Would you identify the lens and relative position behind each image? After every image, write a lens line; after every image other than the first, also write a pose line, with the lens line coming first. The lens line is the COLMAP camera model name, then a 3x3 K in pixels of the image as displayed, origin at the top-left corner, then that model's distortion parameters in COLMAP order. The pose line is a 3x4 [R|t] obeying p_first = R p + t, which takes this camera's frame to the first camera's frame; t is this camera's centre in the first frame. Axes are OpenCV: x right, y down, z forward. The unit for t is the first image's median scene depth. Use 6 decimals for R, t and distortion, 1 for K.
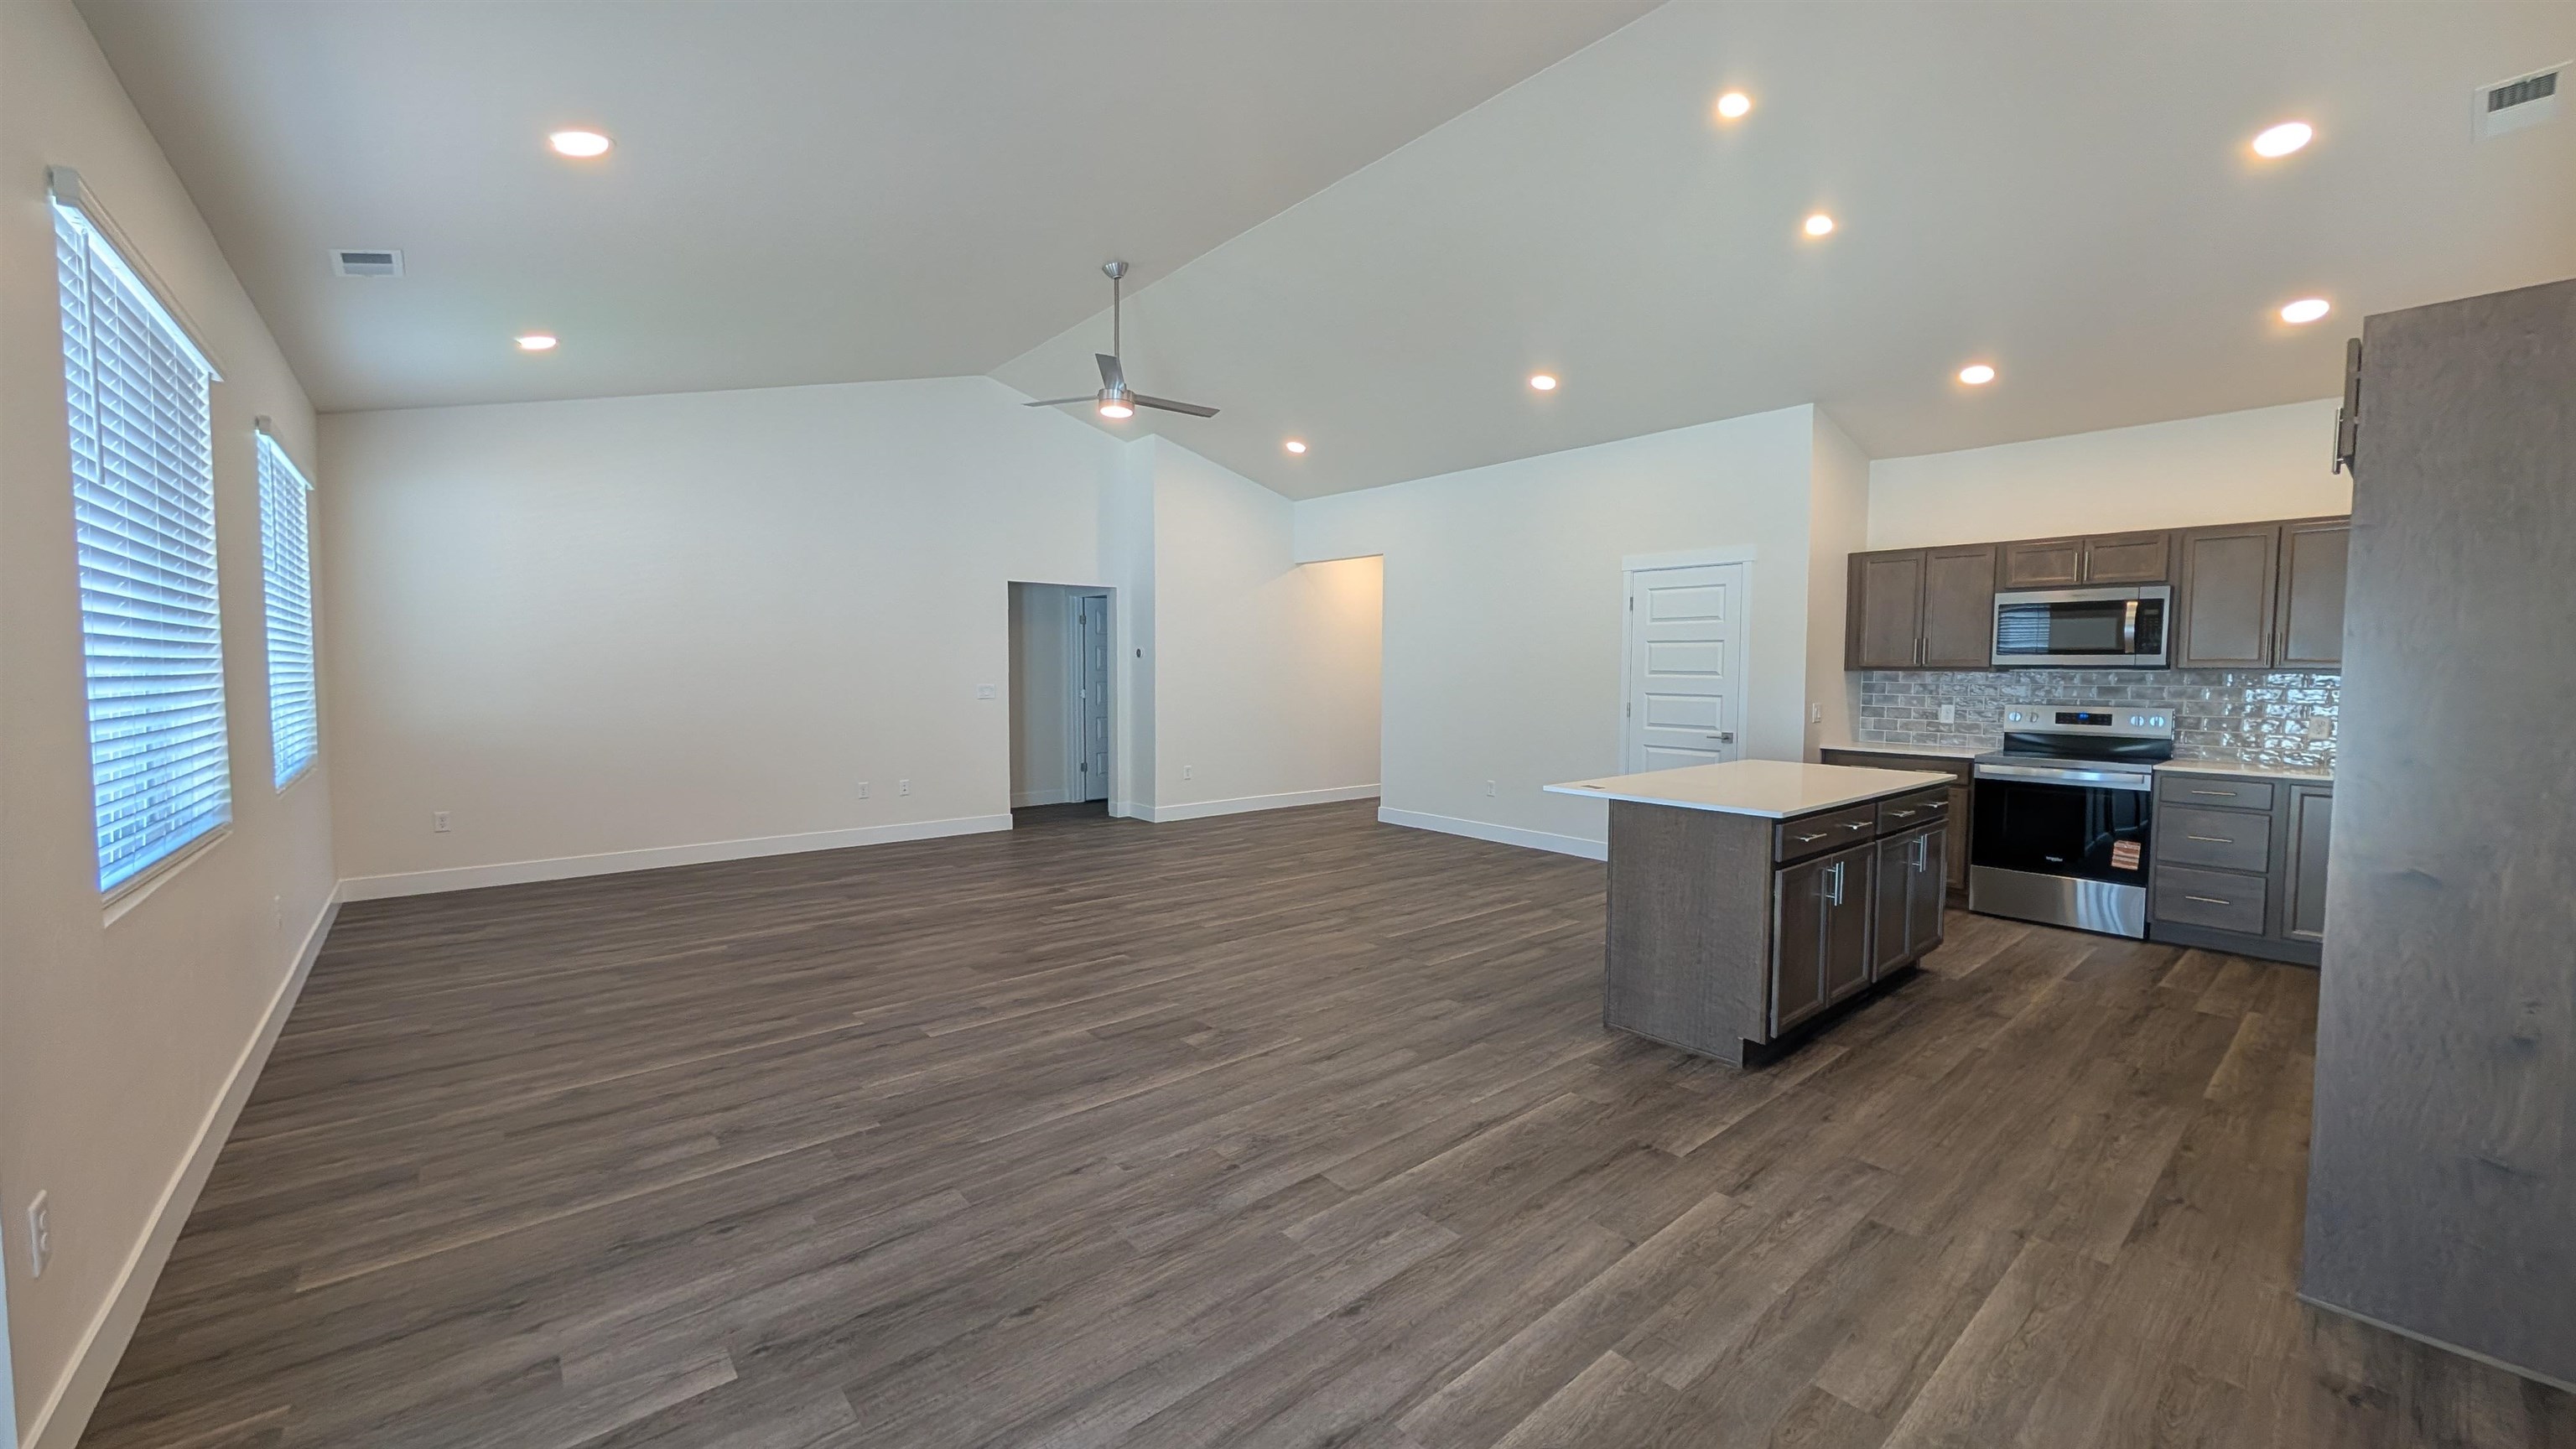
lens RADIAL K [[968.1, 0, 1287.1], [0, 968.1, 723.0], [0, 0, 1]] dist [0.001027, 0.000044]
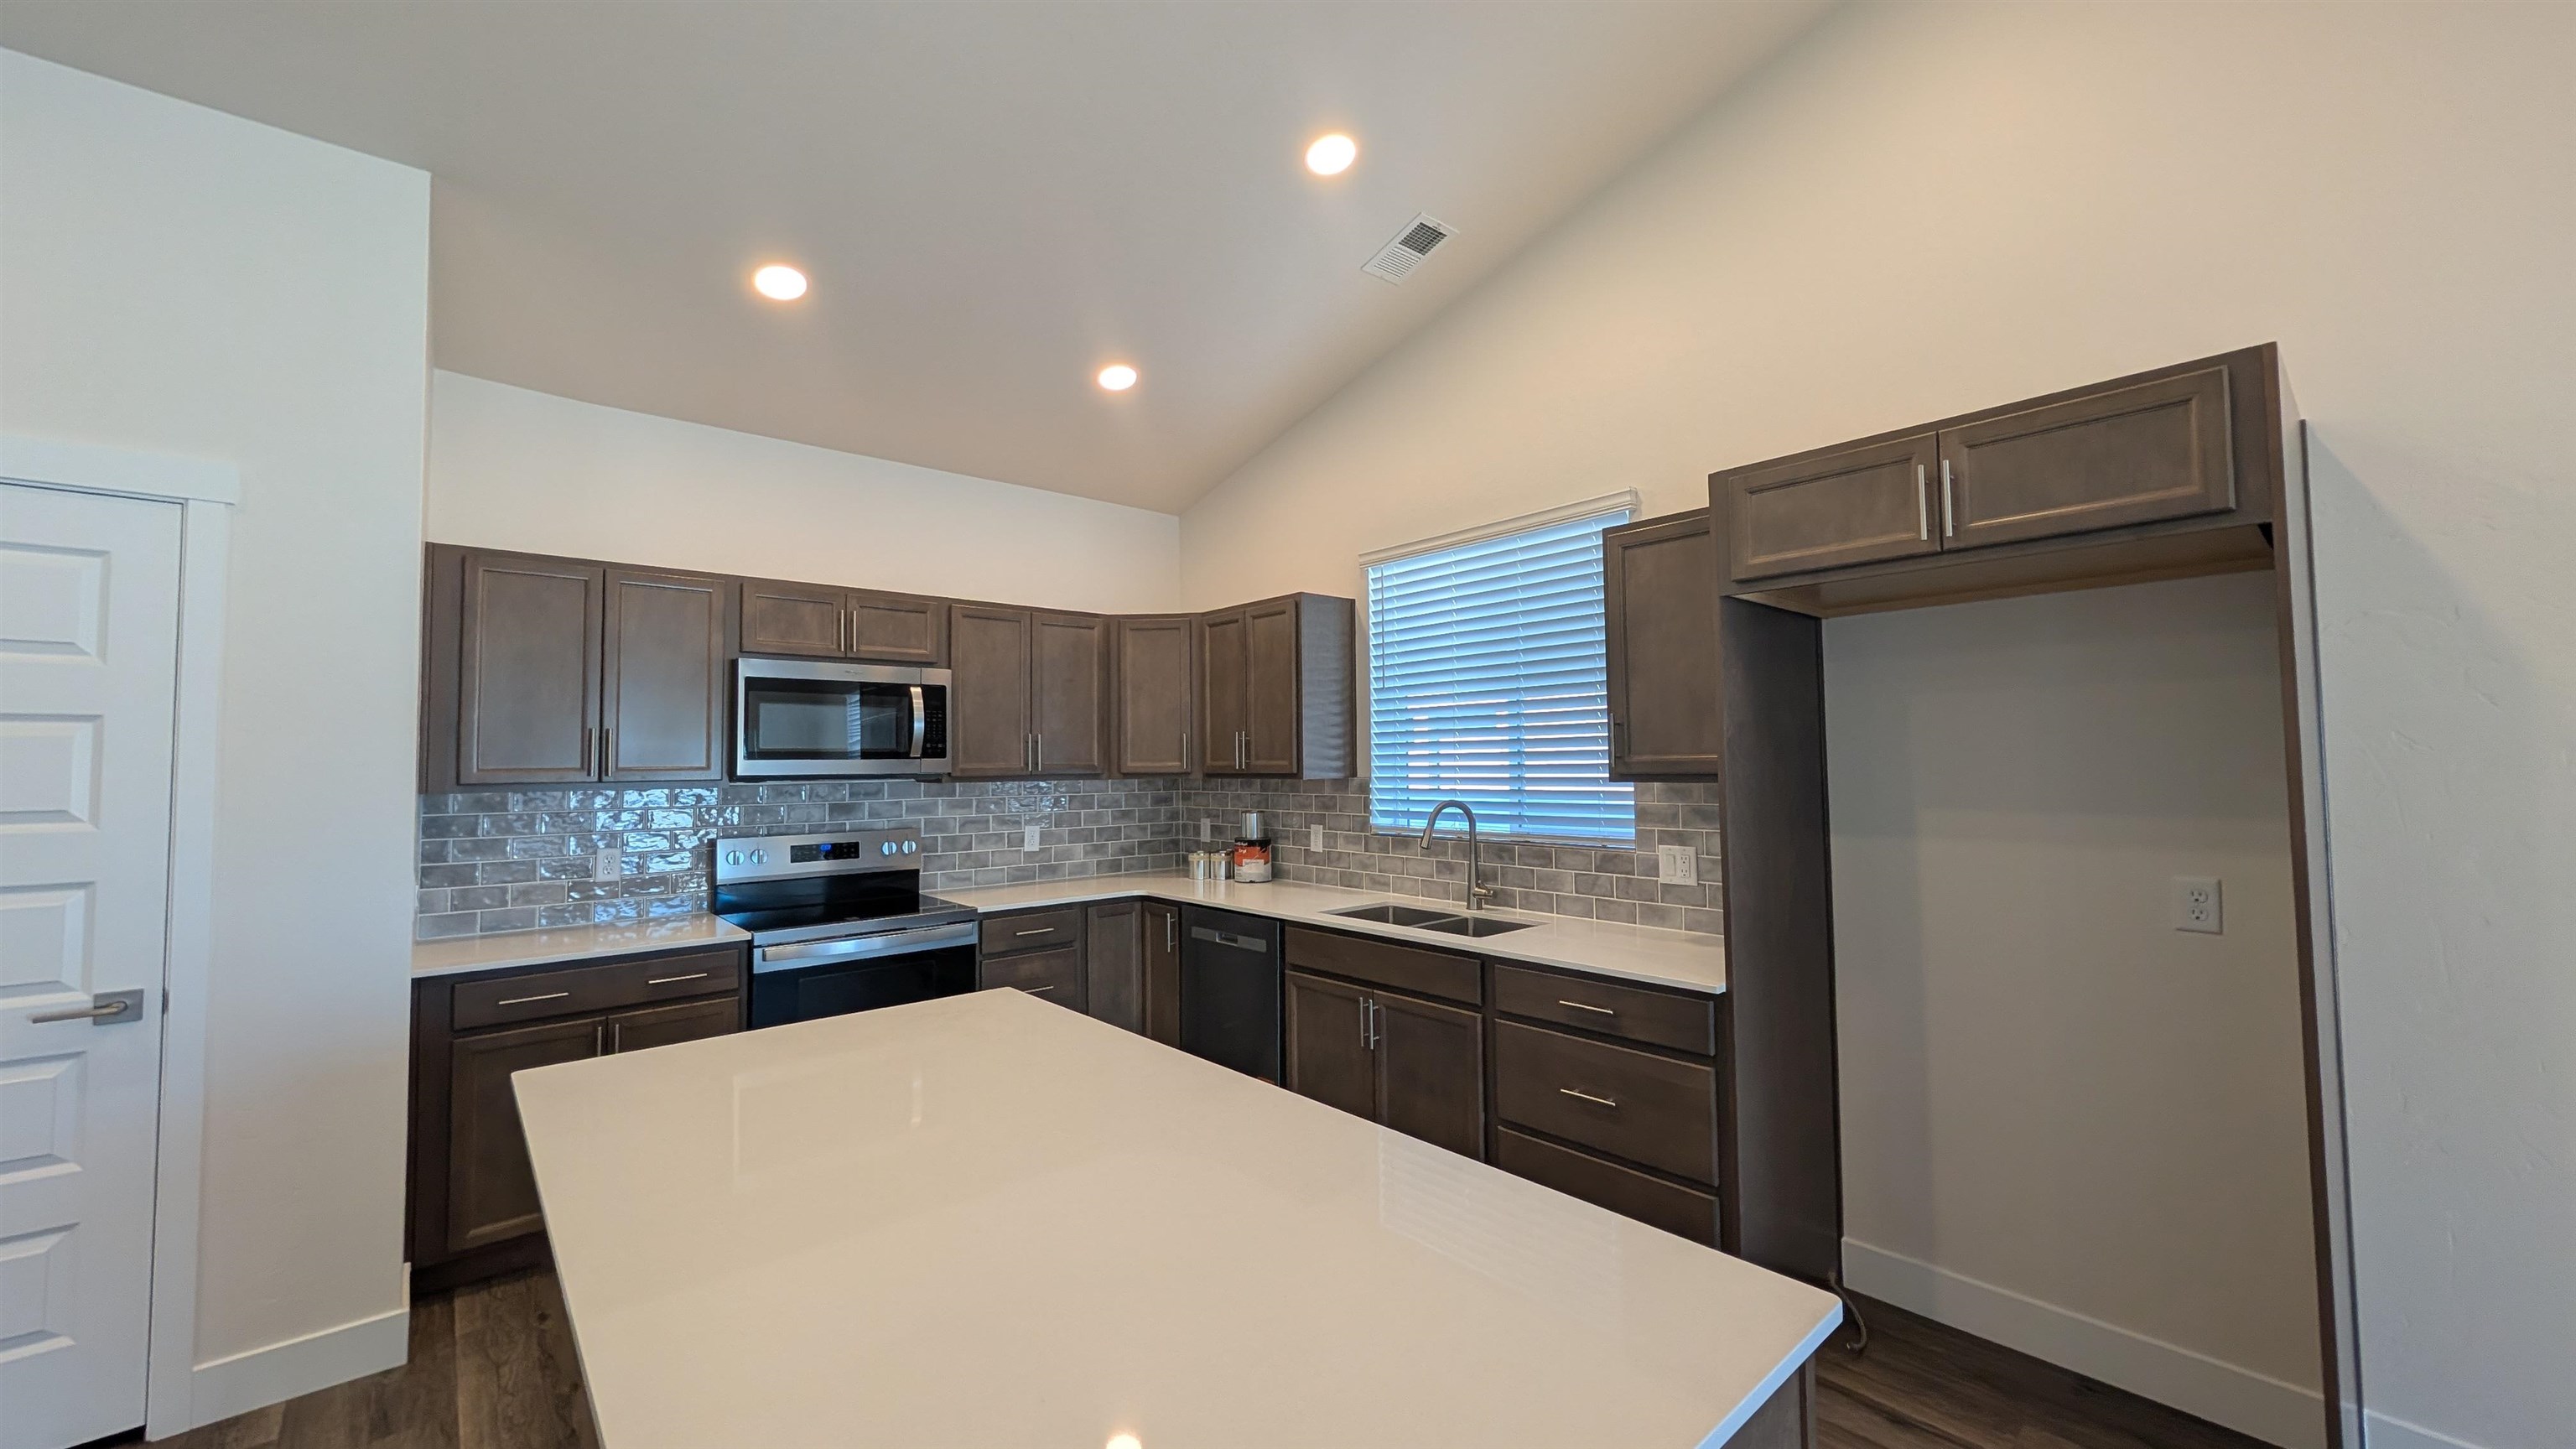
lens RADIAL K [[968.1, 0, 1286.2], [0, 968.1, 722.8], [0, 0, 1]] dist [0.001027, 0.000044]
pose [[-0.018094, 0.035397, 0.999210, 0.124745], [0.066826, 0.997181, -0.034115, -0.050074], [-0.997601, 0.066156, -0.020408, 0.676712]]
